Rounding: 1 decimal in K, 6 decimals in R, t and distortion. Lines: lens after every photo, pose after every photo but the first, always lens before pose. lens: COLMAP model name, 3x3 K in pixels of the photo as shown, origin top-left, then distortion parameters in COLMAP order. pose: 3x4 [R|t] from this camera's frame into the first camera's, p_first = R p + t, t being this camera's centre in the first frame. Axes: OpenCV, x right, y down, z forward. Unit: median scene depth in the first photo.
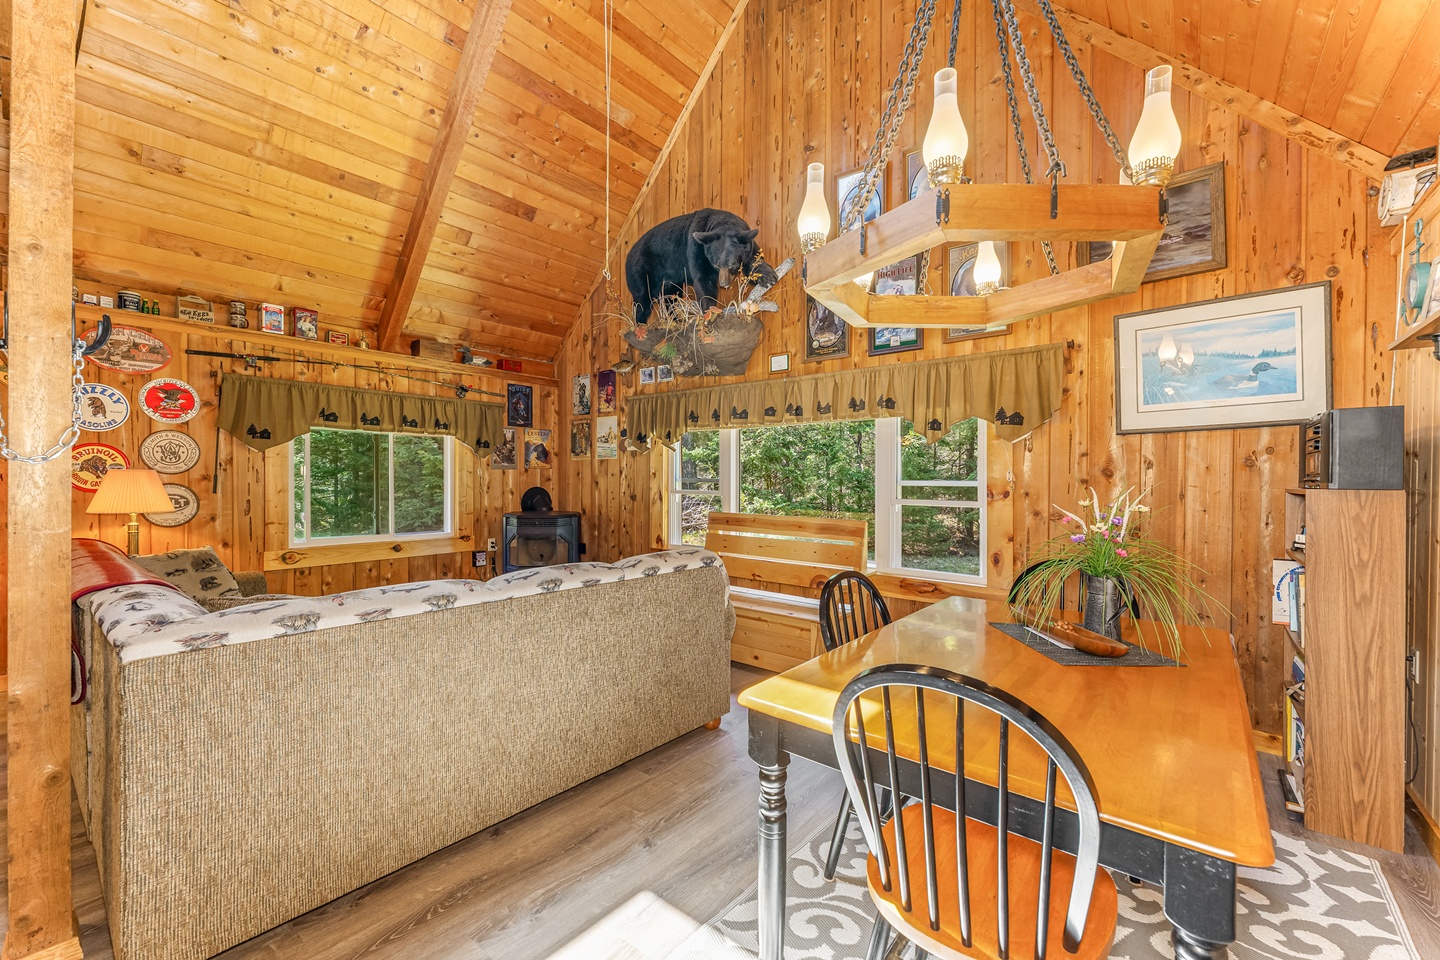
lens RADIAL K [[580.9, 0, 720.0], [0, 580.9, 480.0], [0, 0, 1]] dist [-0.000811, -0.000217]
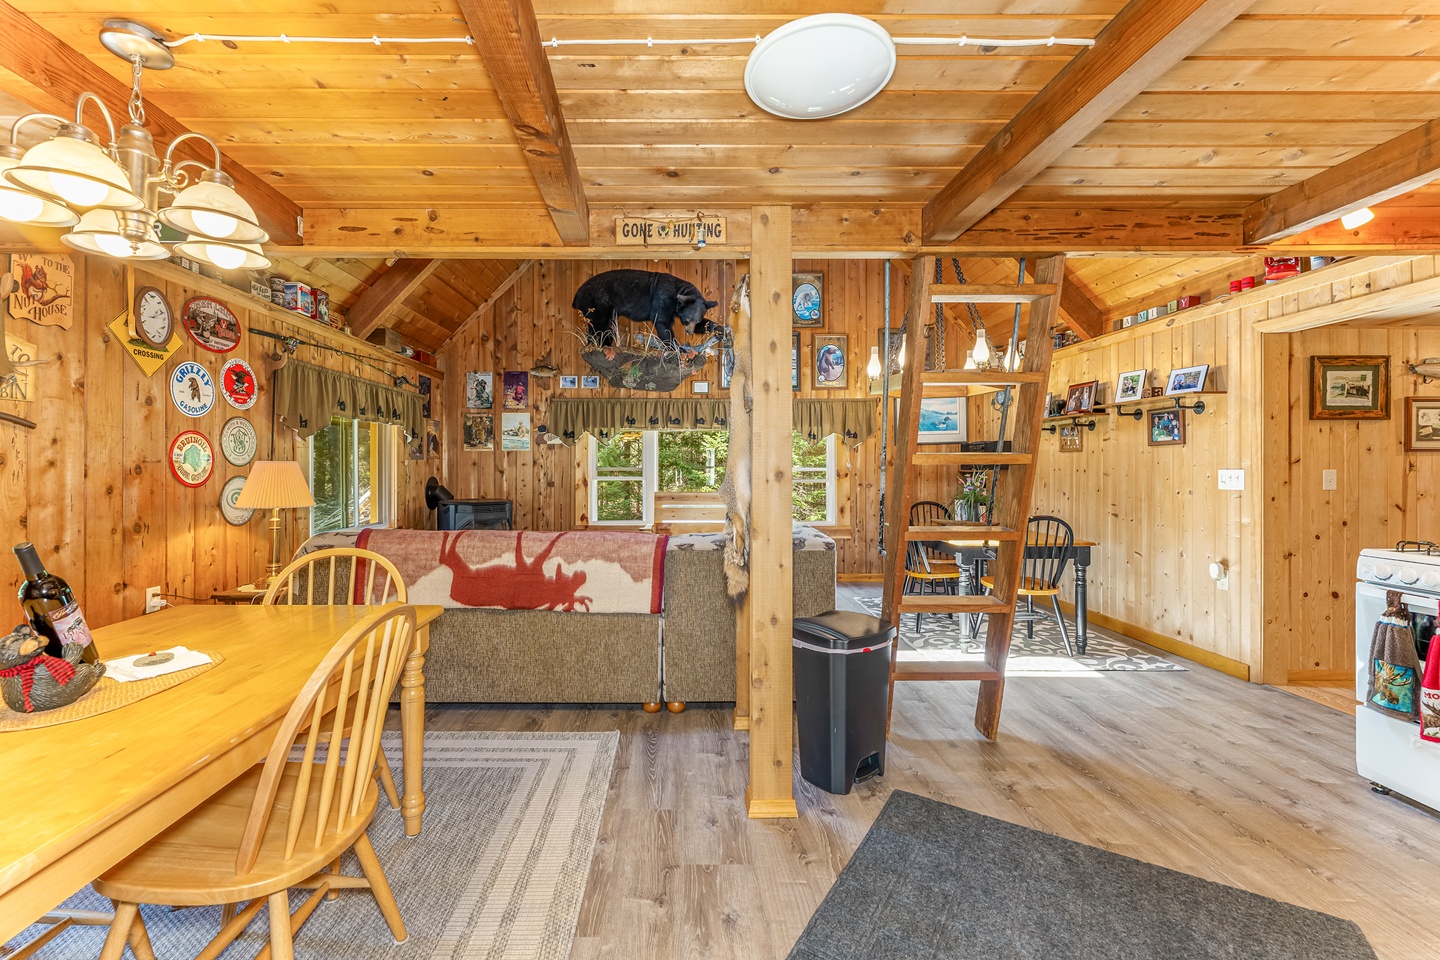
lens RADIAL K [[604.4, 0, 680.3], [0, 604.4, 462.4], [0, 0, 1]] dist [-0.001284, -0.000457]
pose [[0.774418, -0.000491, 0.632674, -0.876975], [0.006424, 0.999954, -0.007087, -0.004191], [-0.632642, 0.009552, 0.774386, -0.129149]]
